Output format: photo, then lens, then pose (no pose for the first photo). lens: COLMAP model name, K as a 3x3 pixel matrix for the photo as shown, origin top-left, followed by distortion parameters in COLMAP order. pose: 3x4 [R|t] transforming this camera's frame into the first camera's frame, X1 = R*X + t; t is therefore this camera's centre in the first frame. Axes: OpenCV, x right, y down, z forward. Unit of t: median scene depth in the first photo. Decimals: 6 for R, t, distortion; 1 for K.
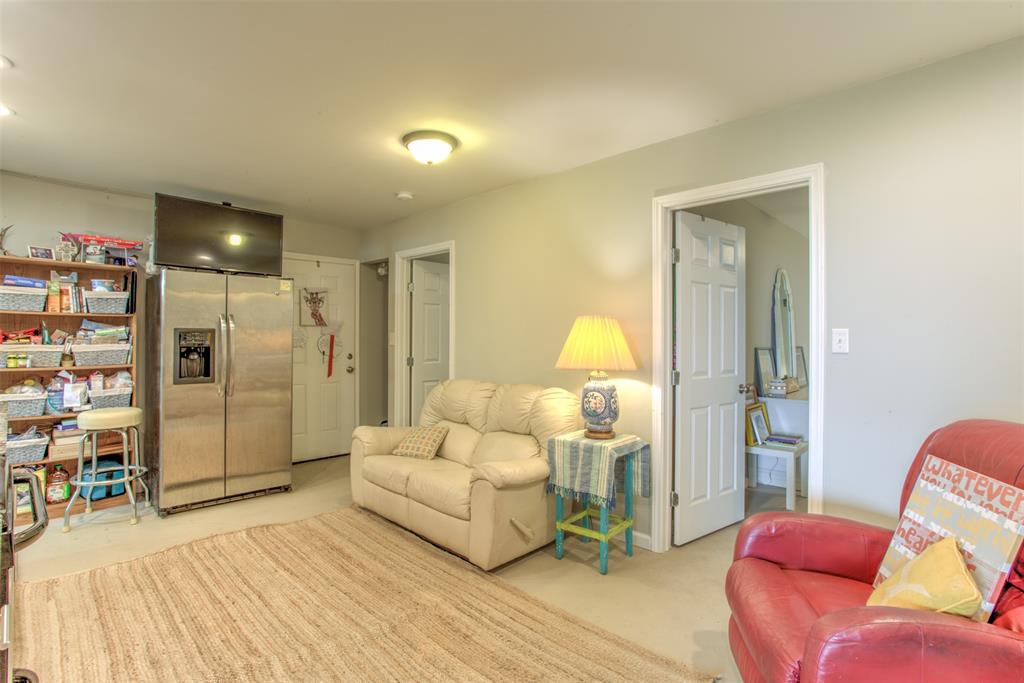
lens RADIAL K [[484.2, 0, 511.0], [0, 484.2, 337.4], [0, 0, 1]] dist [-0.033281, 0.000527]
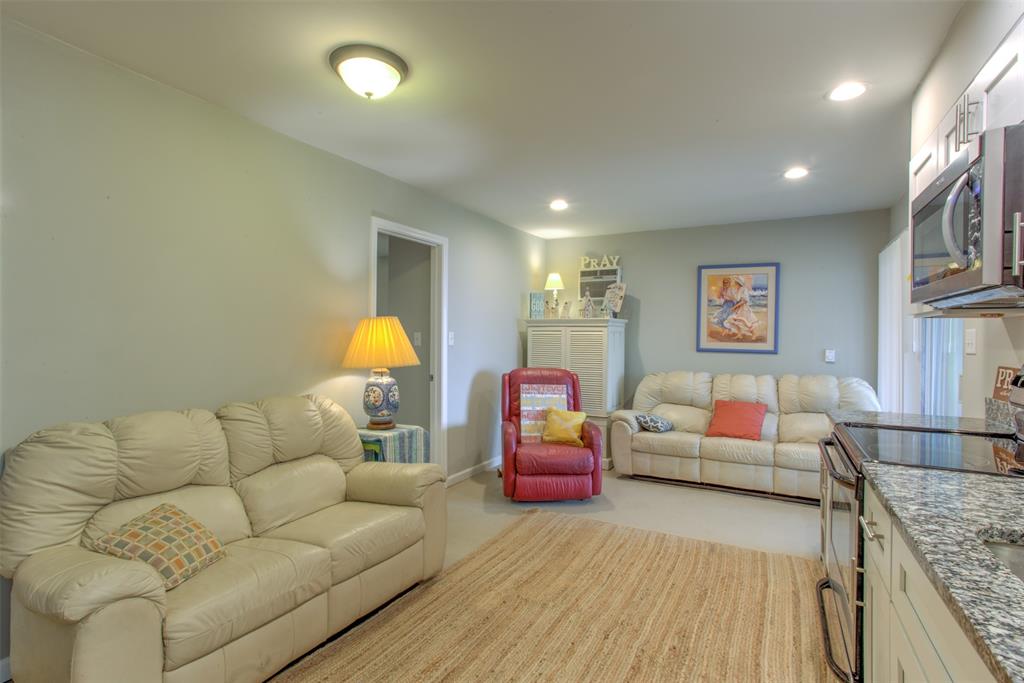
lens RADIAL K [[484.2, 0, 511.0], [0, 484.2, 337.4], [0, 0, 1]] dist [-0.033281, 0.000527]
pose [[-0.245280, -0.001475, 0.969451, -0.862349], [-0.005397, 0.999985, 0.000156, 0.000512], [-0.969437, -0.005194, -0.245284, 0.907511]]
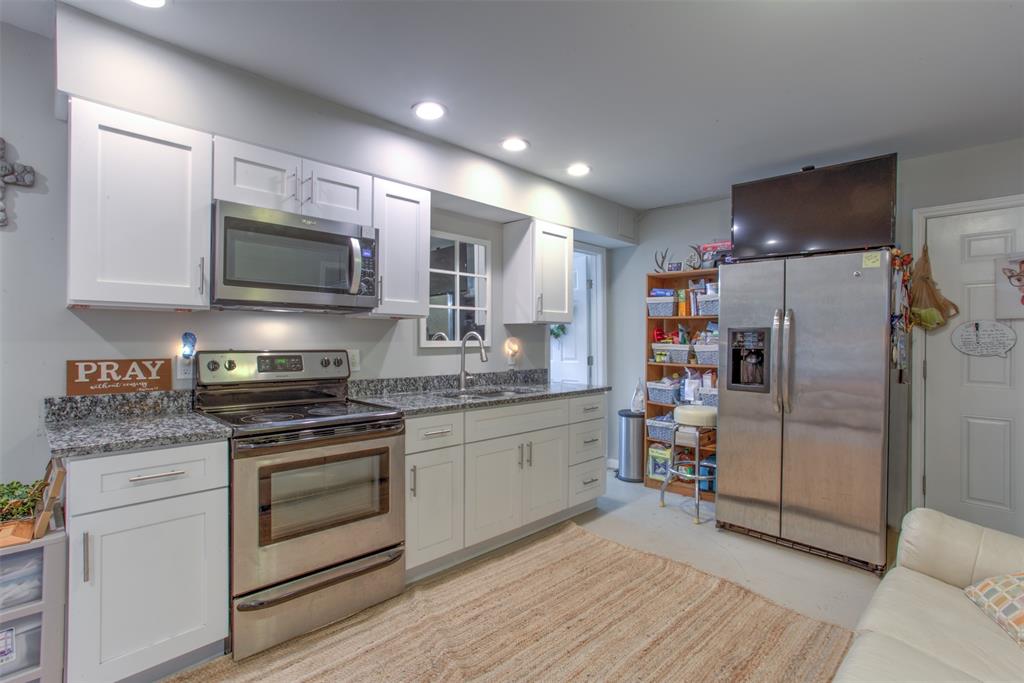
lens RADIAL K [[484.2, 0, 511.0], [0, 484.2, 337.4], [0, 0, 1]] dist [-0.033281, 0.000527]
pose [[-0.026628, -0.001970, -0.999643, 0.242375], [-0.007919, 0.999967, -0.001759, 0.004099], [0.999614, 0.007870, -0.026643, 0.654685]]
